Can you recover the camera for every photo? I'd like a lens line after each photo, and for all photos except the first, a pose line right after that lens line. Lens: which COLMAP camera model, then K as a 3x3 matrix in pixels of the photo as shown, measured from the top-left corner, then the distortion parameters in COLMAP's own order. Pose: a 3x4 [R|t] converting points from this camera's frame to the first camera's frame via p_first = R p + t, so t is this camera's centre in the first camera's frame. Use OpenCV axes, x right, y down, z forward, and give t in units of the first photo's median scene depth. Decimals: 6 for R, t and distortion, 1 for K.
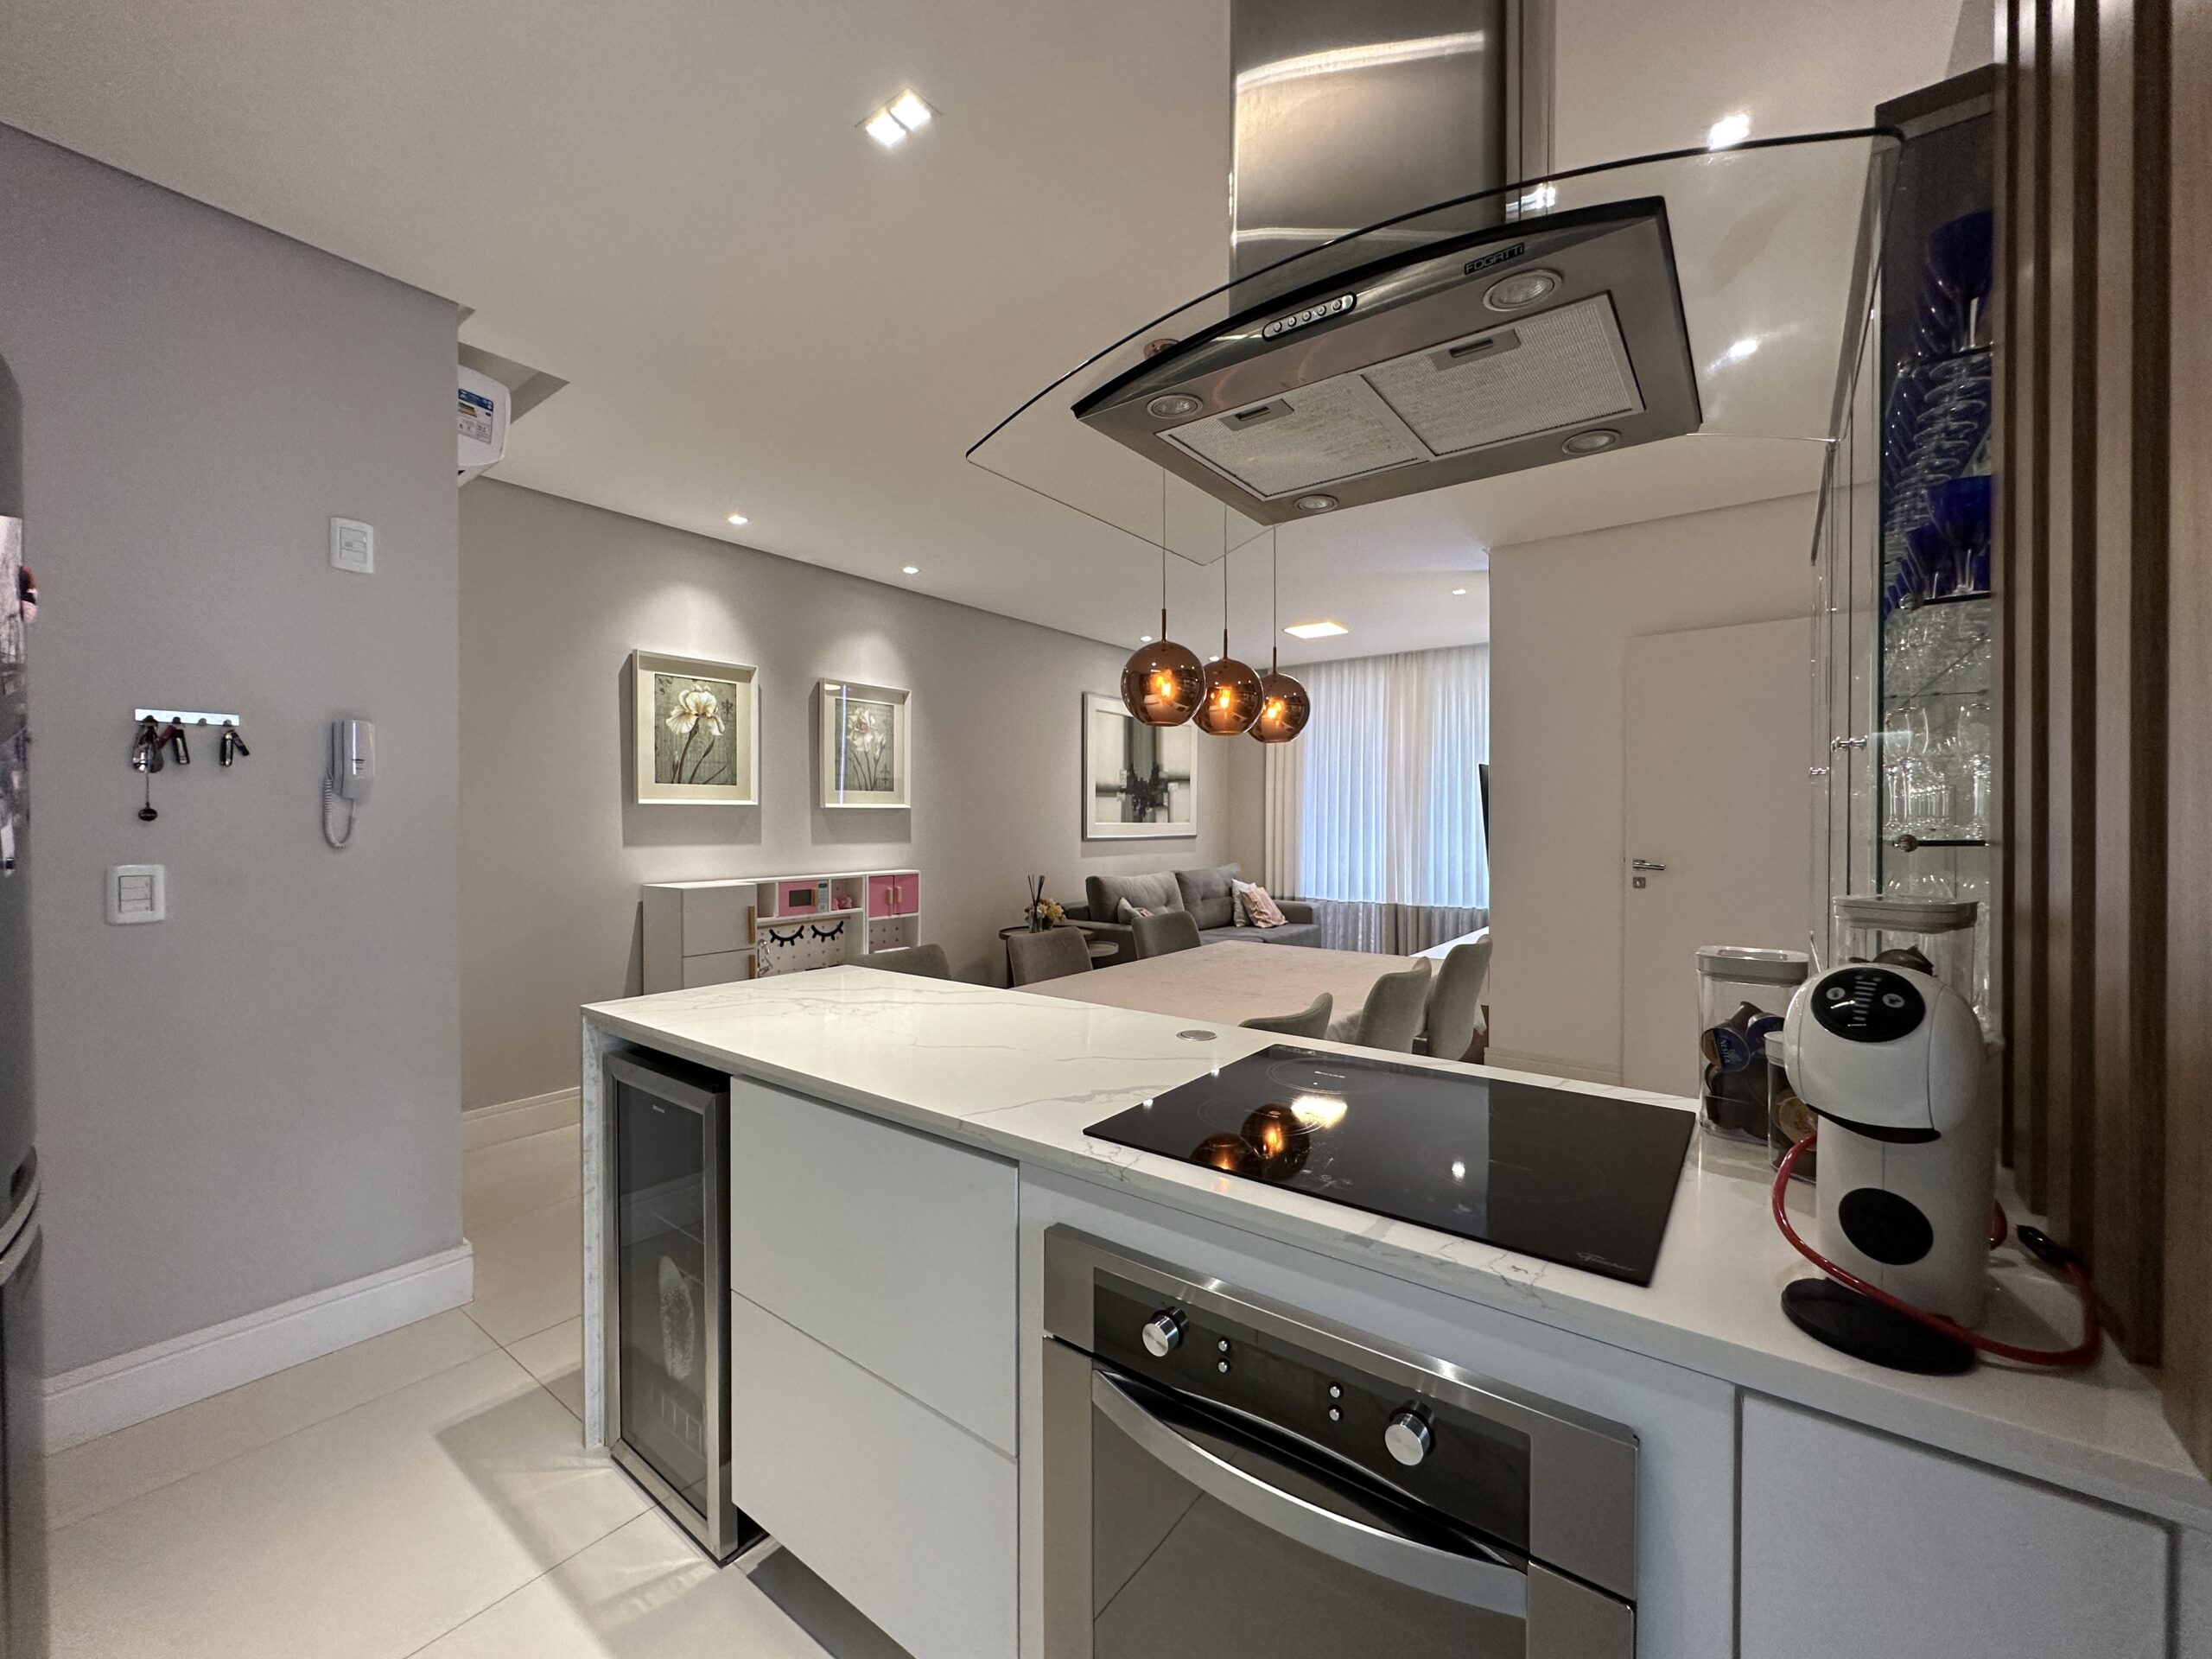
lens RADIAL K [[885.7, 0, 1098.8], [0, 885.7, 827.5], [0, 0, 1]] dist [-0.001276, 0.000254]
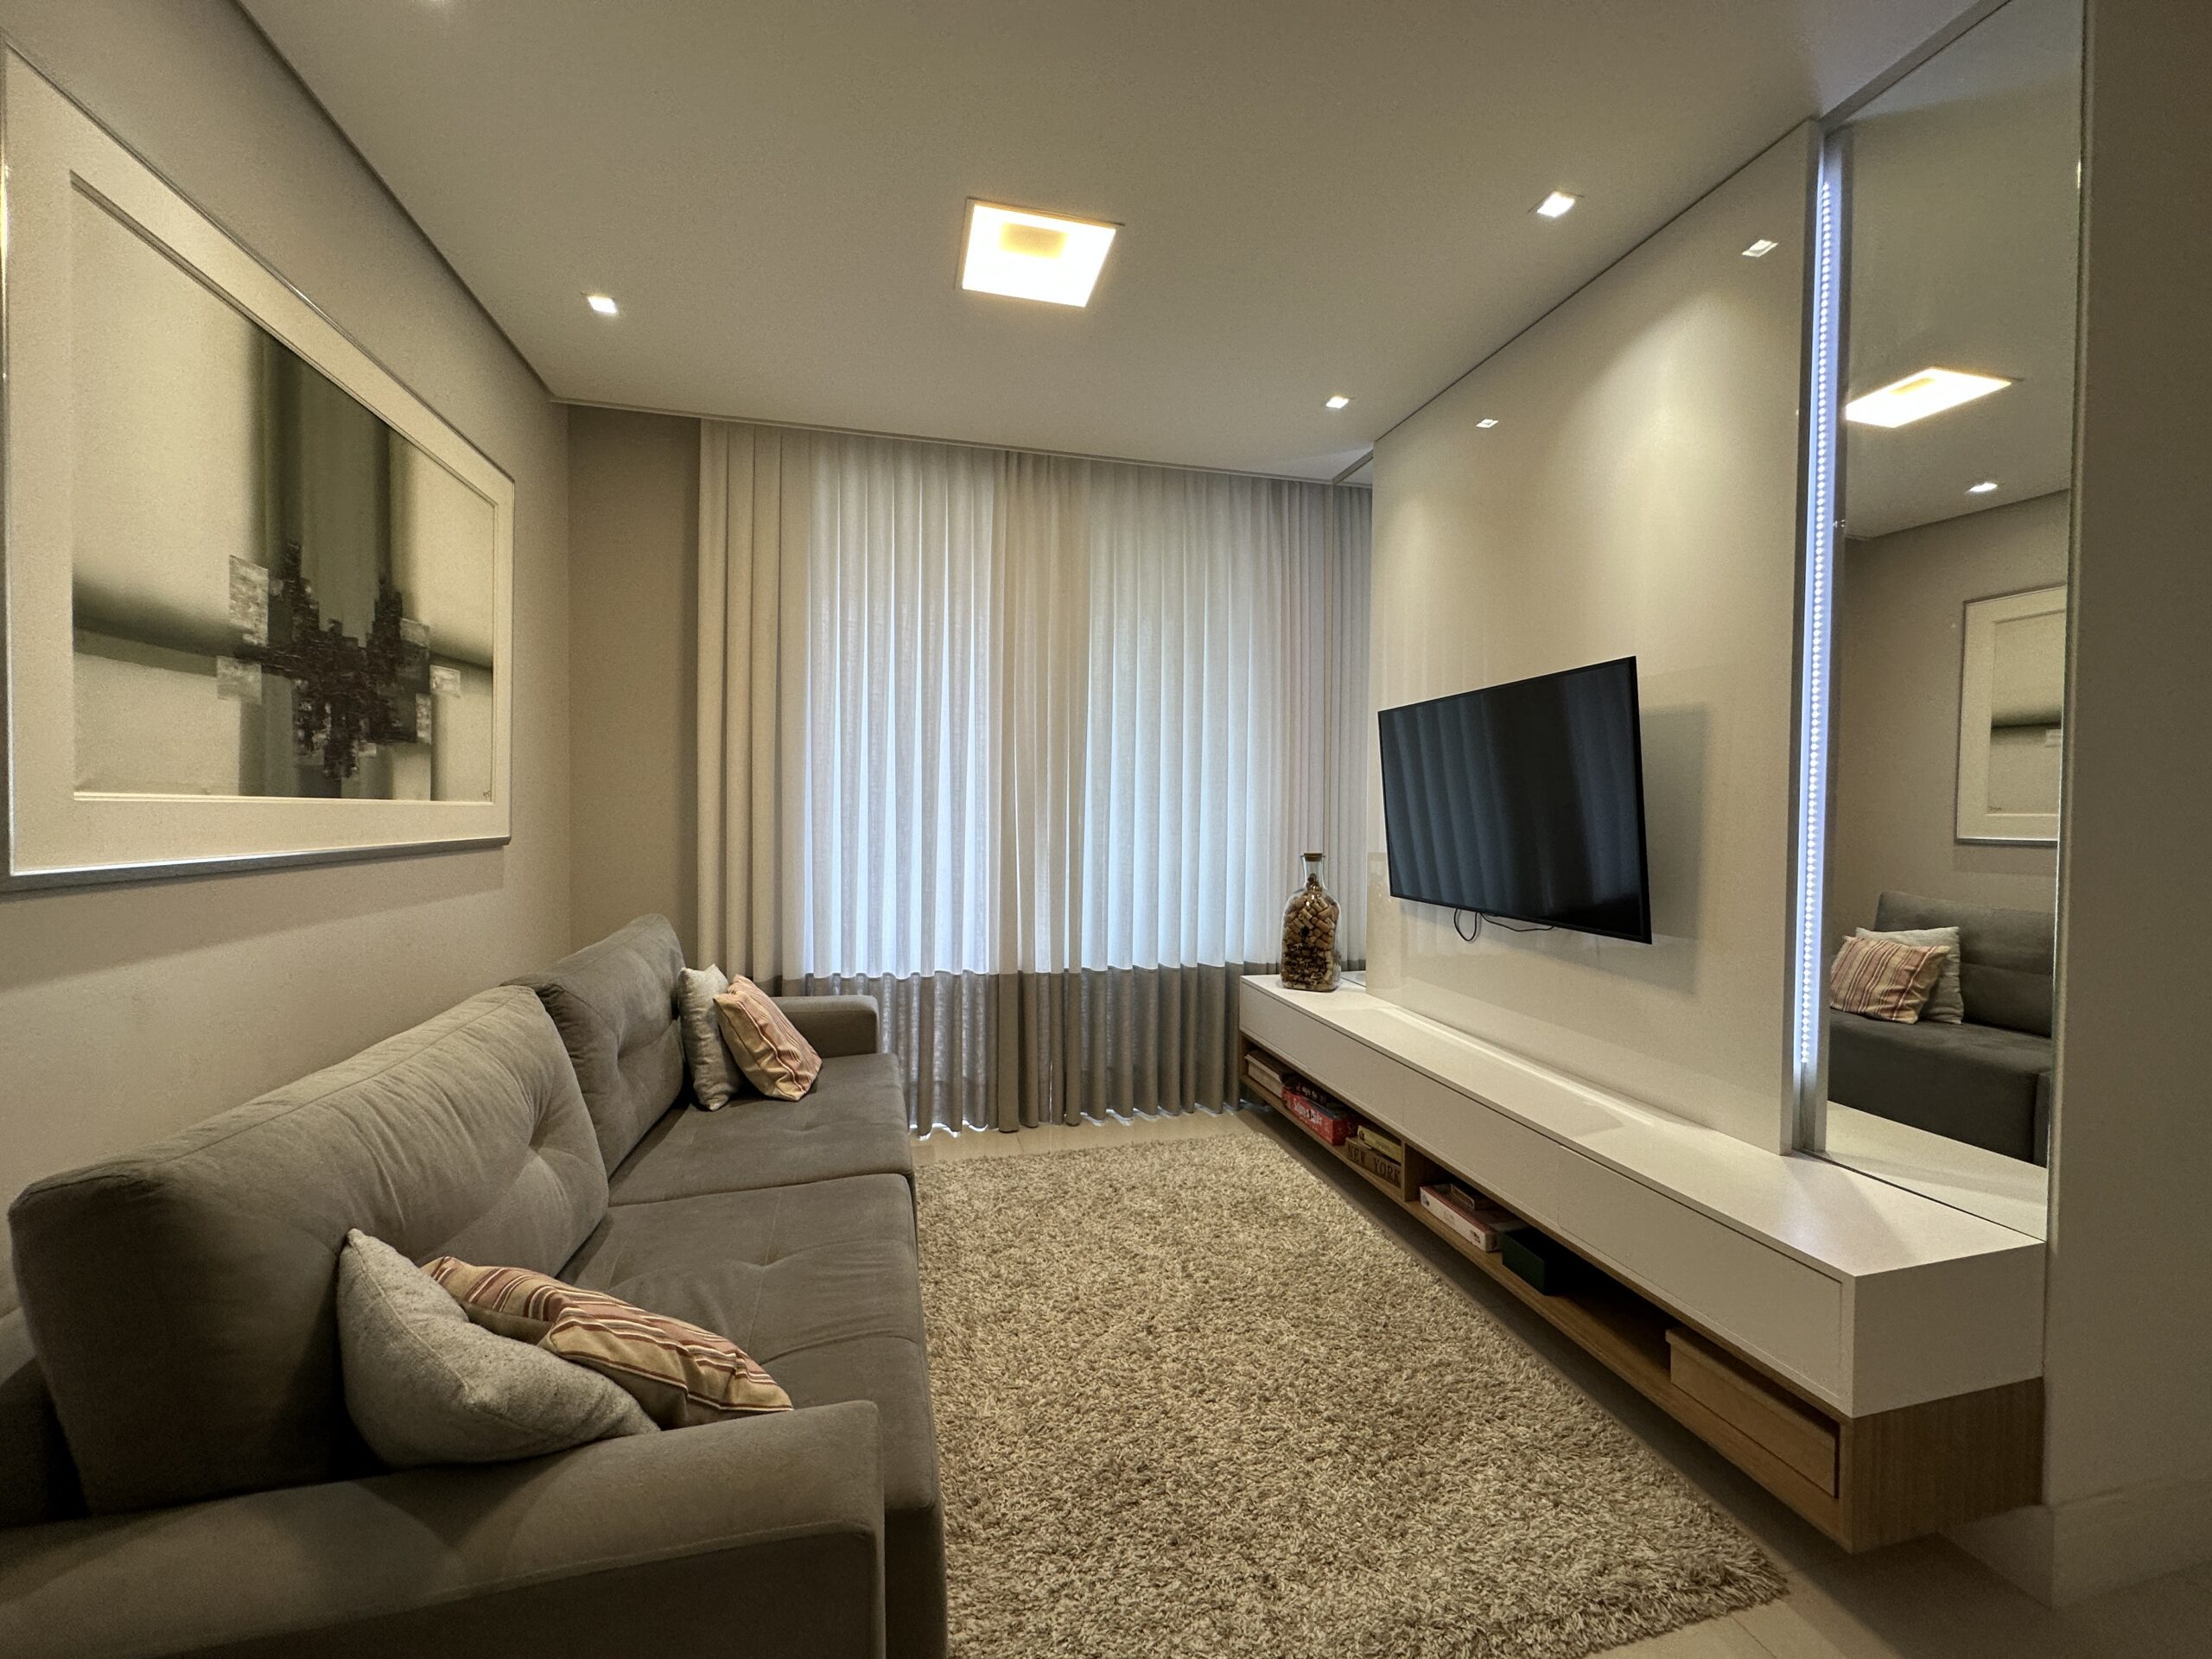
lens RADIAL K [[885.7, 0, 1098.8], [0, 885.7, 827.5], [0, 0, 1]] dist [-0.001276, 0.000254]
pose [[0.628877, -0.012637, 0.777402, -0.012031], [-0.001994, 0.999838, 0.017865, -0.001922], [-0.777503, -0.012785, 0.628750, 0.666986]]
